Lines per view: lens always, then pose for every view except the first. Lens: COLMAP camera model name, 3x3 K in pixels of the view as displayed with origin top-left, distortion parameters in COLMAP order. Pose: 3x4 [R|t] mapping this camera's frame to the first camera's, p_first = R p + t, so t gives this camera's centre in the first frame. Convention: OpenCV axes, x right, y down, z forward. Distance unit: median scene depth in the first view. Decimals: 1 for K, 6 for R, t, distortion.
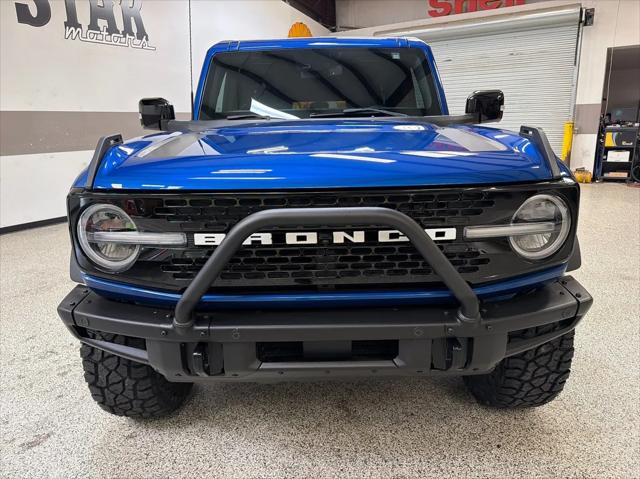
lens RADIAL K [[456.3, 0, 321.3], [0, 456.3, 235.8], [0, 0, 1]] dist [0.029987, -0.037607]
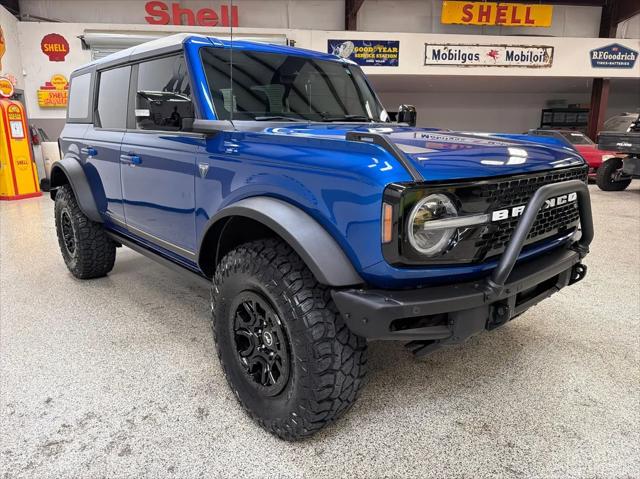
lens RADIAL K [[456.3, 0, 321.3], [0, 456.3, 235.8], [0, 0, 1]] dist [0.029987, -0.037607]
pose [[0.746965, -0.131387, 0.651752, -0.790540], [0.145383, 0.988834, 0.032719, -0.026659], [-0.648774, 0.070314, 0.757726, 0.206926]]
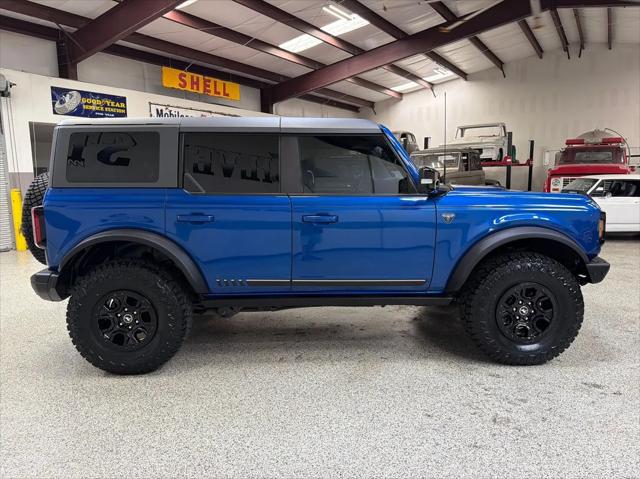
lens RADIAL K [[453.0, 0, 321.8], [0, 453.0, 239.0], [0, 0, 1]] dist [0.049145, -0.068549]
pose [[-0.010920, -0.116483, 0.993133, -1.685695], [0.254516, 0.960157, 0.115414, -0.351266], [-0.967007, 0.254028, 0.019162, 1.402585]]
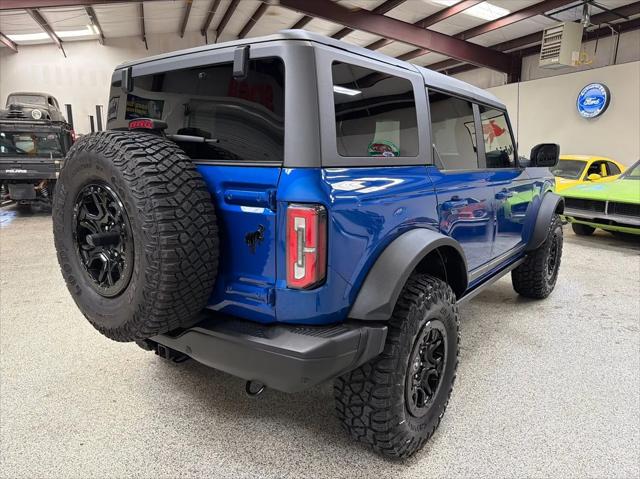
lens RADIAL K [[456.3, 0, 321.3], [0, 456.3, 235.8], [0, 0, 1]] dist [0.029987, -0.037607]
pose [[-0.794422, -0.092322, 0.600309, -0.764530], [0.161399, 0.920754, 0.355192, -0.684133], [-0.585529, 0.379062, -0.716567, 2.672951]]
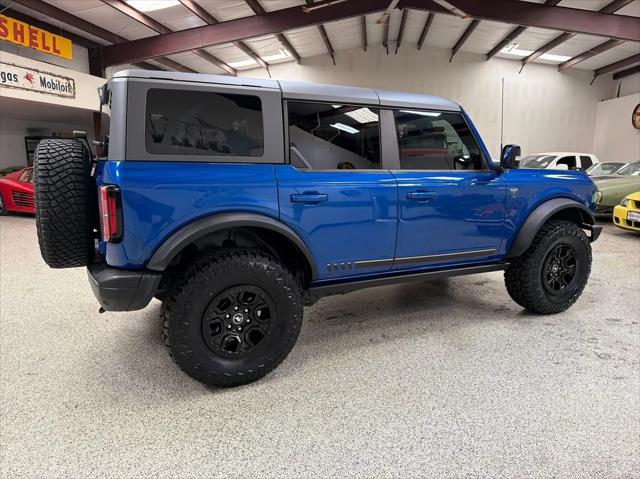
lens RADIAL K [[456.3, 0, 321.3], [0, 456.3, 235.8], [0, 0, 1]] dist [0.029987, -0.037607]
pose [[-0.443212, -0.137518, 0.885806, -1.433951], [0.220620, 0.941034, 0.256479, -0.553728], [-0.868844, 0.309101, -0.386738, 2.235729]]
